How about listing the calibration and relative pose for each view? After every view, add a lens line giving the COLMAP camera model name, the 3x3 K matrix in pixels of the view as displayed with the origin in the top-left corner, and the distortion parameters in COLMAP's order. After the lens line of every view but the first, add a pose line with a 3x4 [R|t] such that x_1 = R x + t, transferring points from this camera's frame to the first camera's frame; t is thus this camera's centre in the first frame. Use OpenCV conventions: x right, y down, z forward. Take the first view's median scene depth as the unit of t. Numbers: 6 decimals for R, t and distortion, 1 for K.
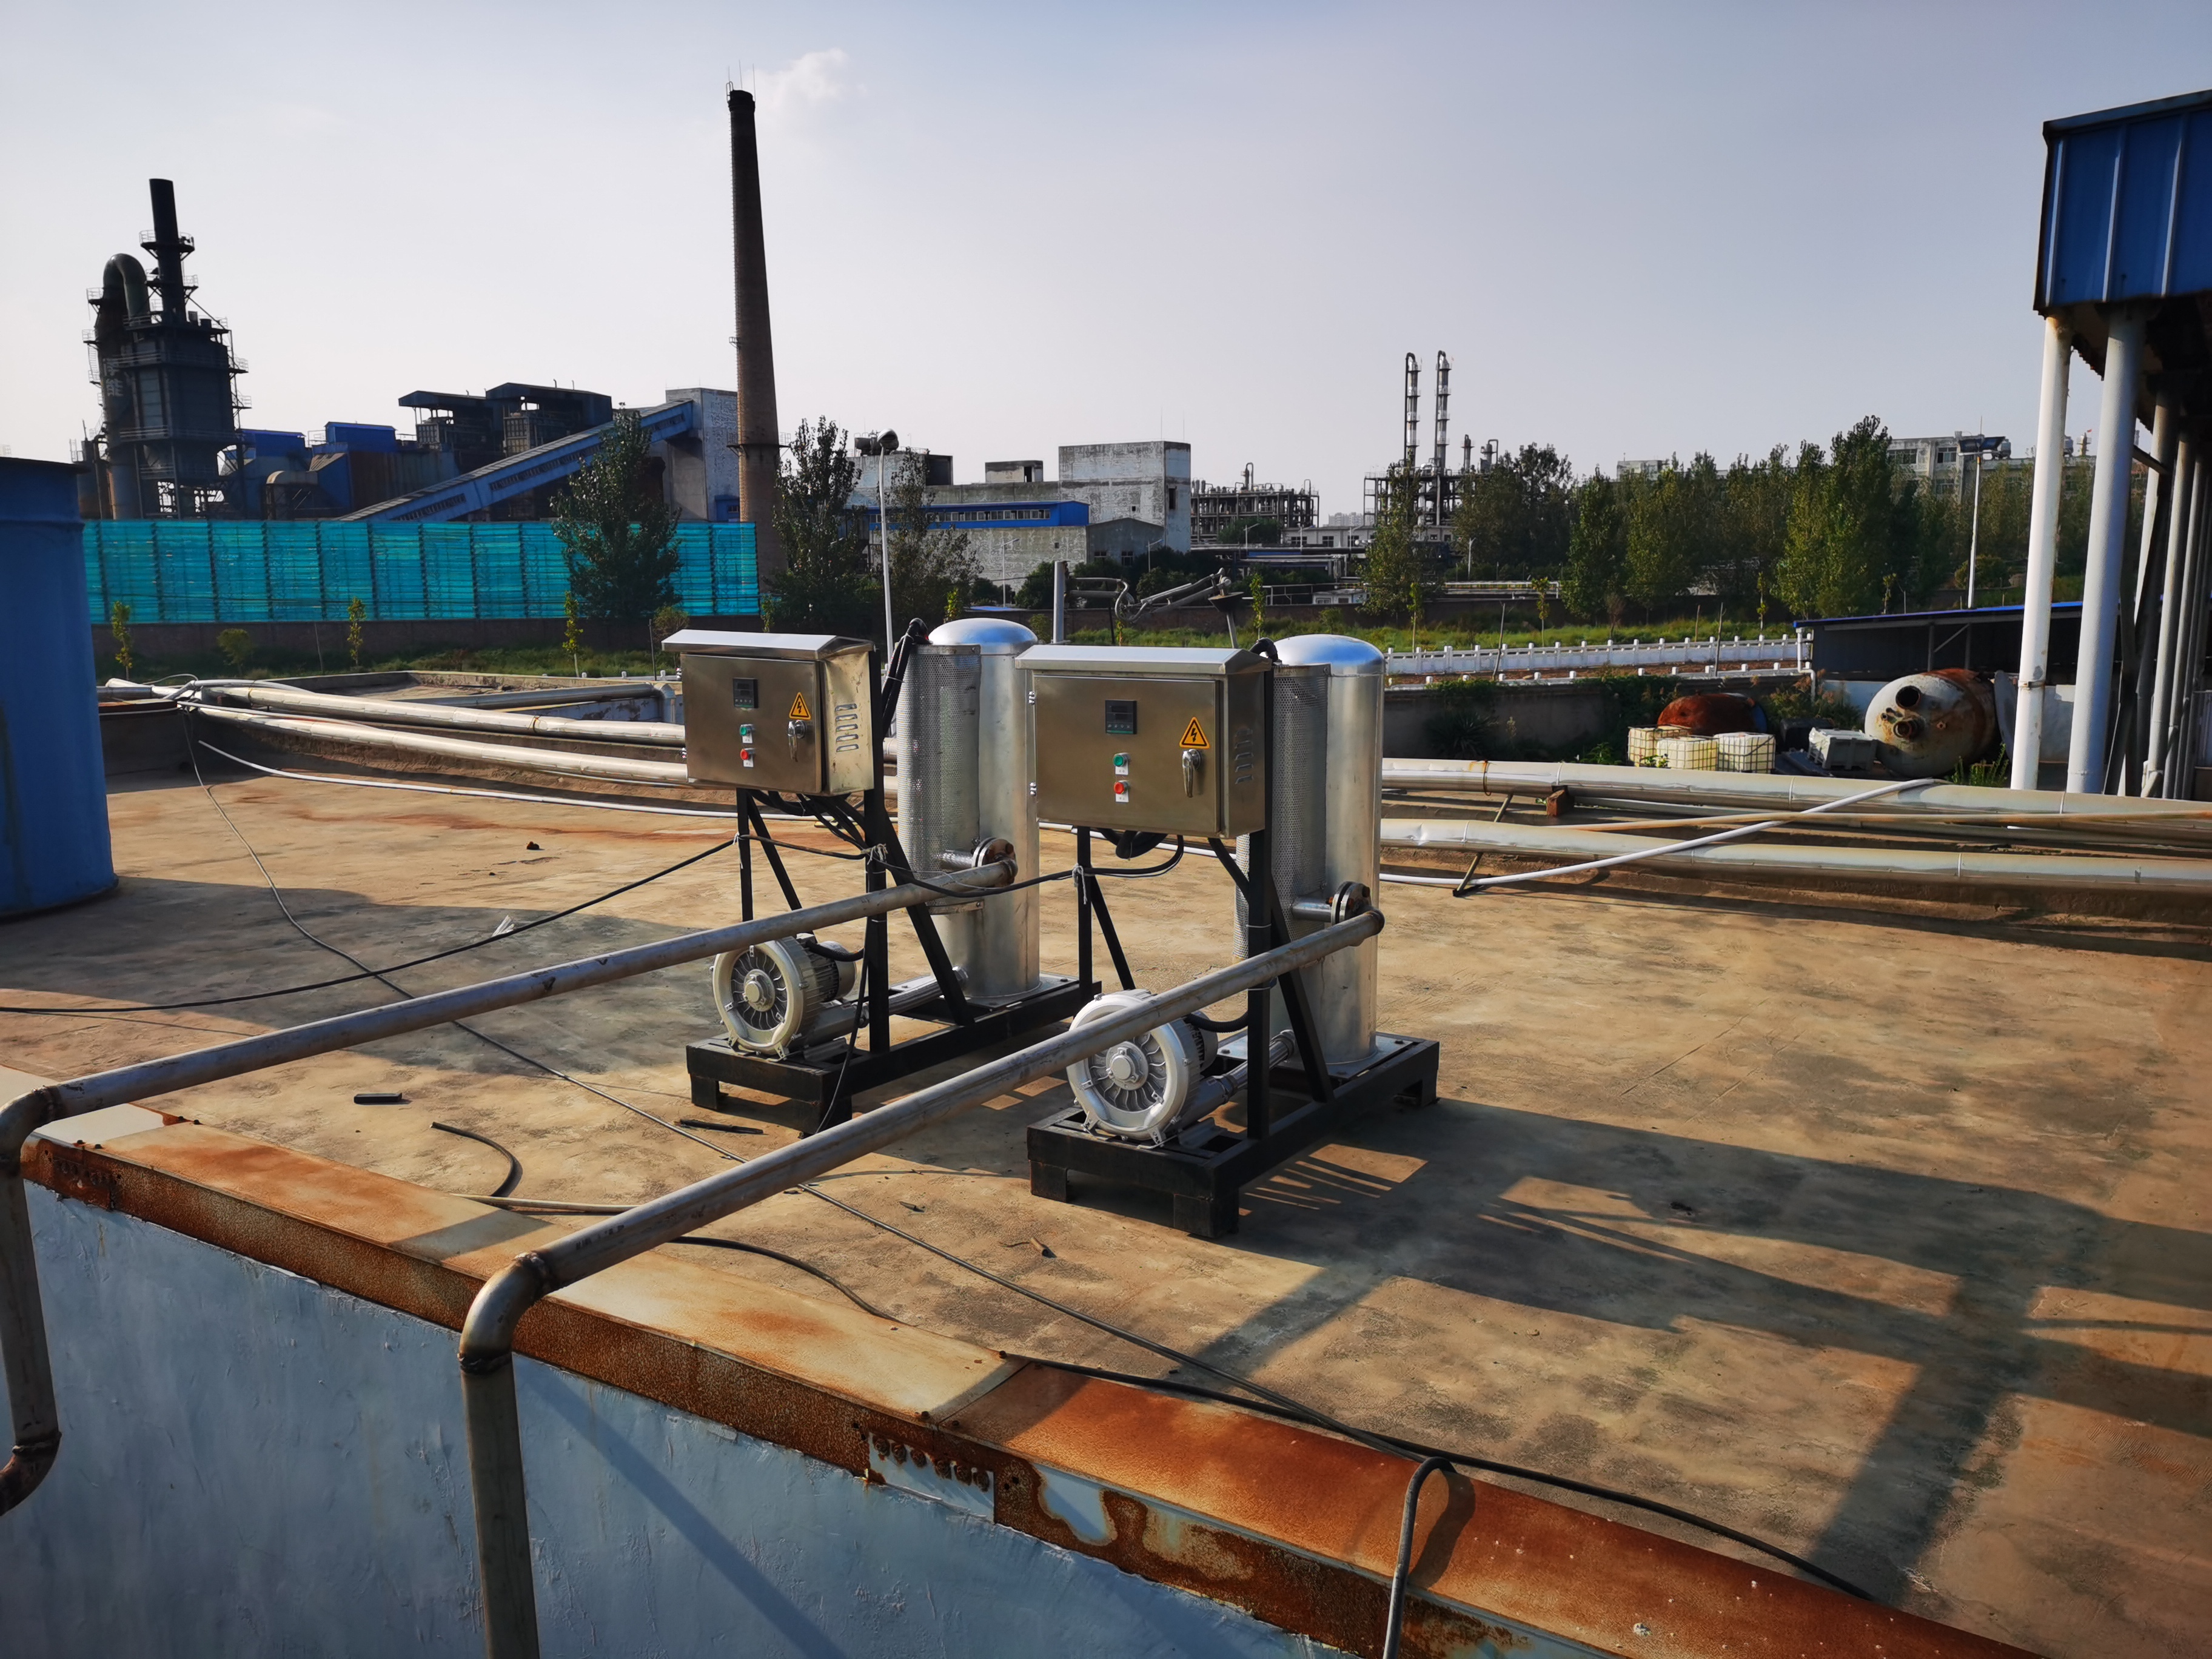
lens RADIAL K [[1693.3, 0, 1106.0], [0, 1693.3, 829.5], [0, 0, 1]] dist [0.031970, -0.007472]
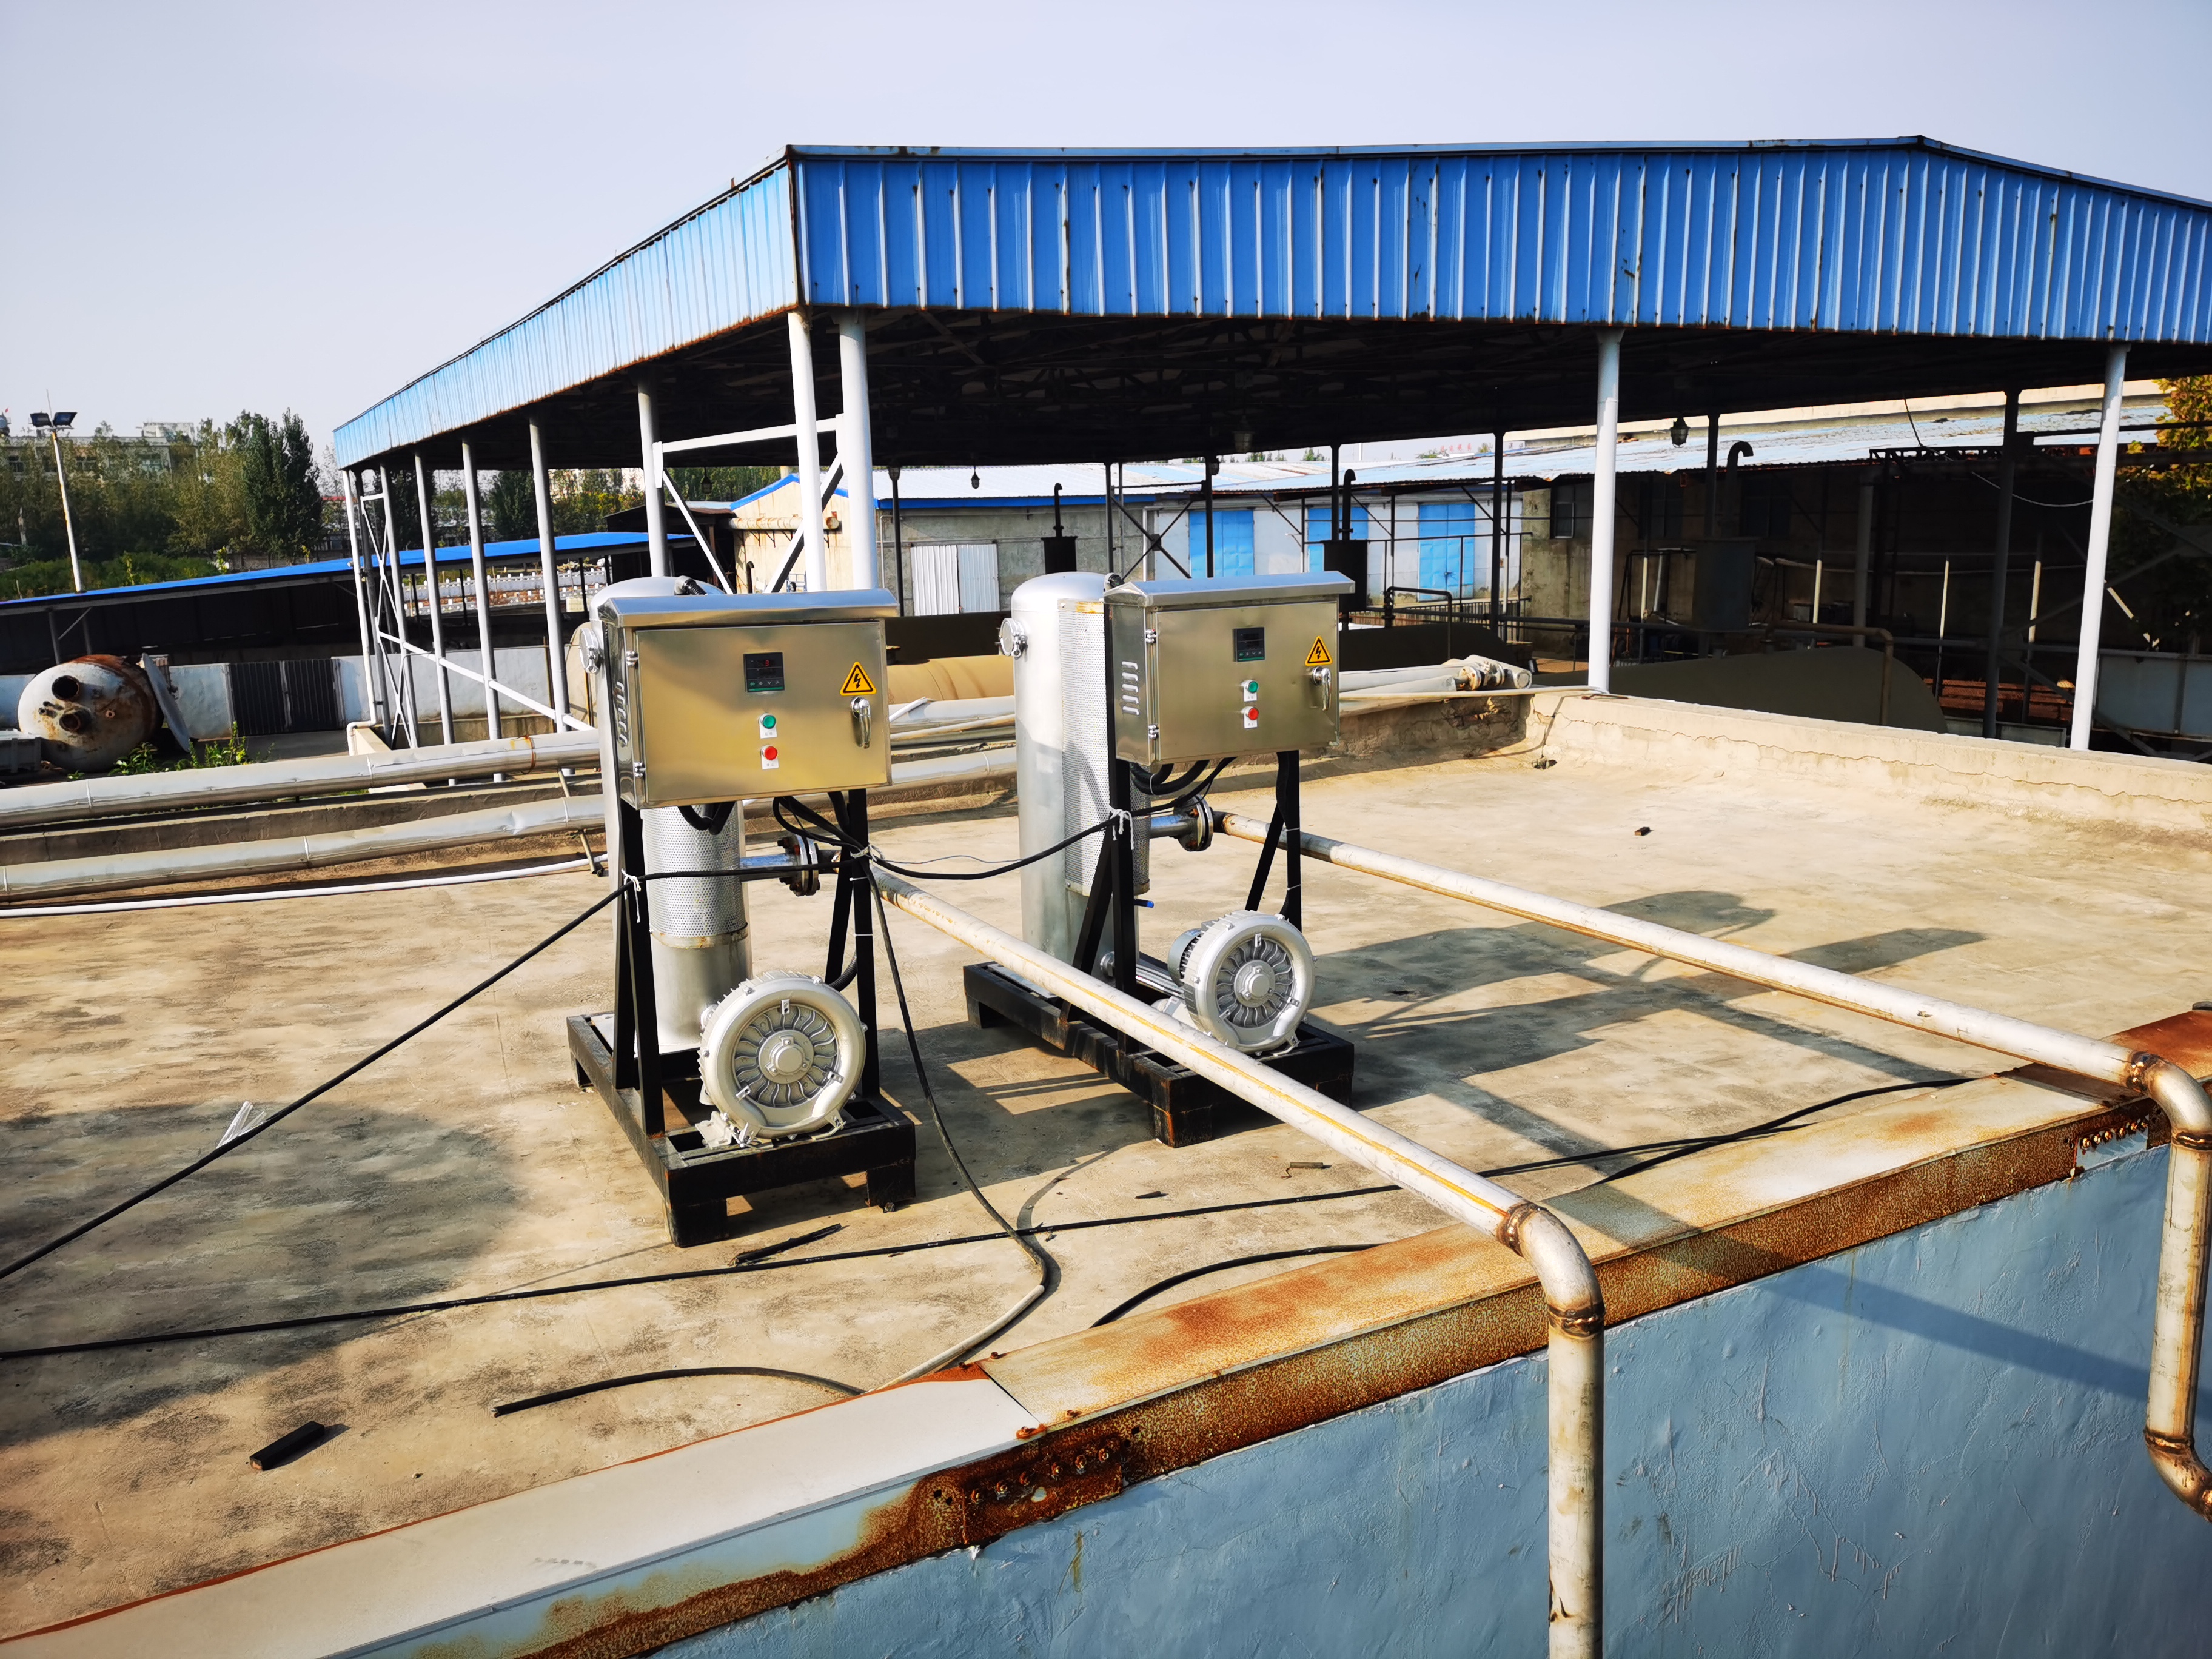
lens RADIAL K [[1693.3, 0, 1106.0], [0, 1693.3, 829.5], [0, 0, 1]] dist [0.031970, -0.007472]
pose [[0.487885, -0.167822, 0.856624, -0.839019], [0.159737, 0.981938, 0.101395, -0.066920], [-0.858168, 0.087365, 0.505881, 0.510260]]
